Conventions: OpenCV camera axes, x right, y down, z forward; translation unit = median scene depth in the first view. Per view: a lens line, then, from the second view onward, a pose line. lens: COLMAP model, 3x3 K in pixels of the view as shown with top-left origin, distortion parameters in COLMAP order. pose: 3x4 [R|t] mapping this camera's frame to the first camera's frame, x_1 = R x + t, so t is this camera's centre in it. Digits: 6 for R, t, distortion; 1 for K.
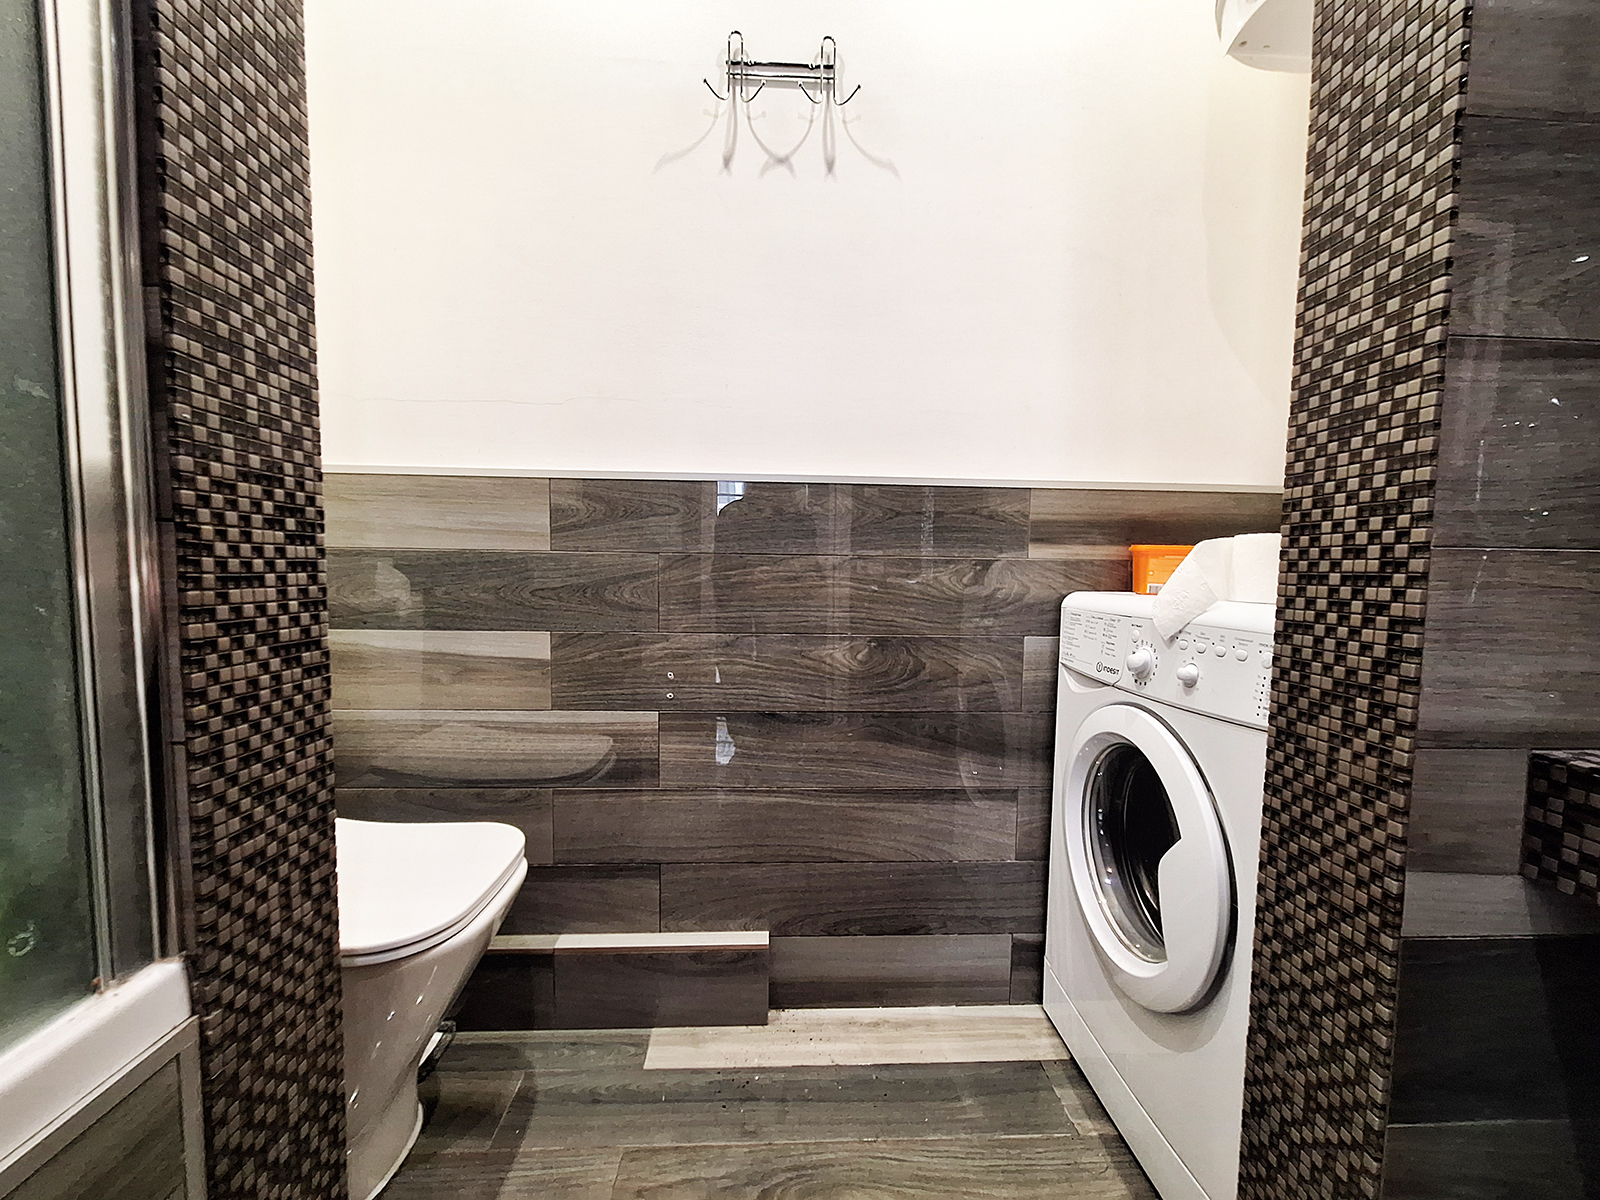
lens RADIAL K [[632.9, 0, 797.6], [0, 632.9, 605.5], [0, 0, 1]] dist [0.003091, 0.000253]
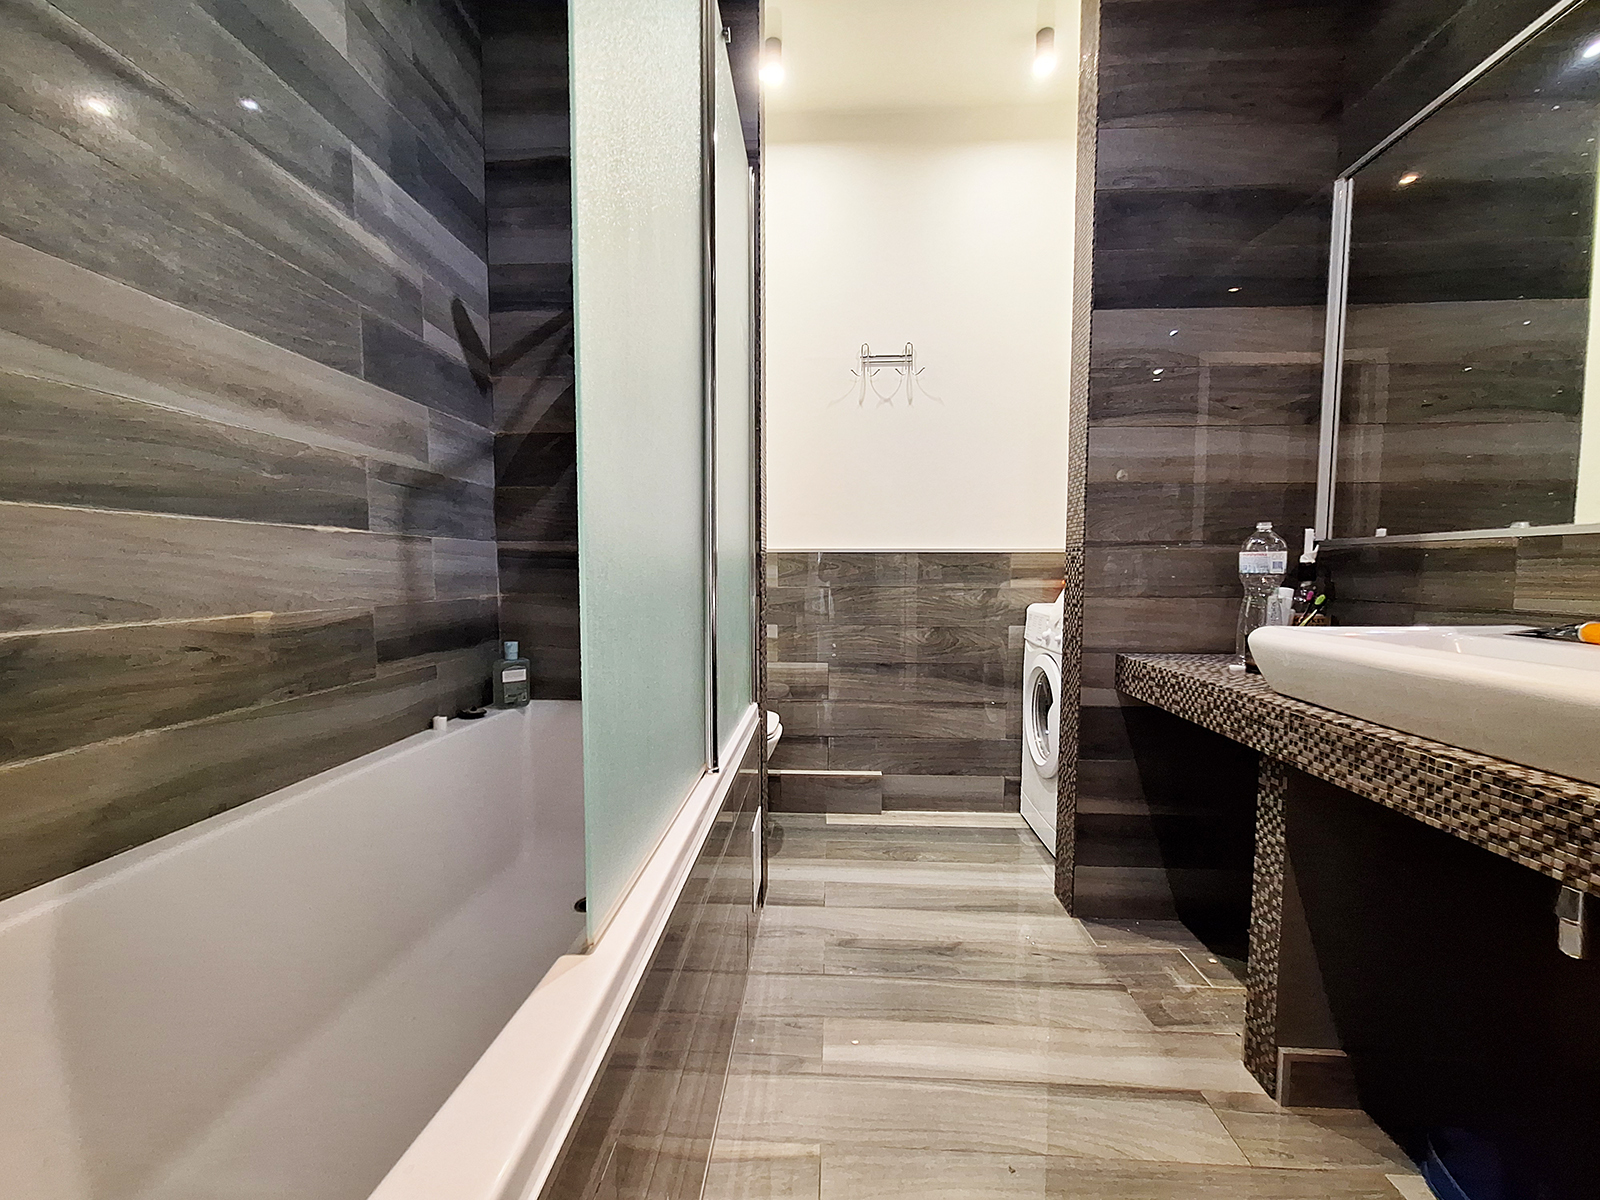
lens RADIAL K [[632.9, 0, 802.2], [0, 632.9, 608.9], [0, 0, 1]] dist [0.003091, 0.000253]
pose [[0.996656, -0.008933, -0.081226, -0.134952], [0.009952, 0.999877, 0.012151, -0.035999], [0.081108, -0.012919, 0.996622, -1.081112]]
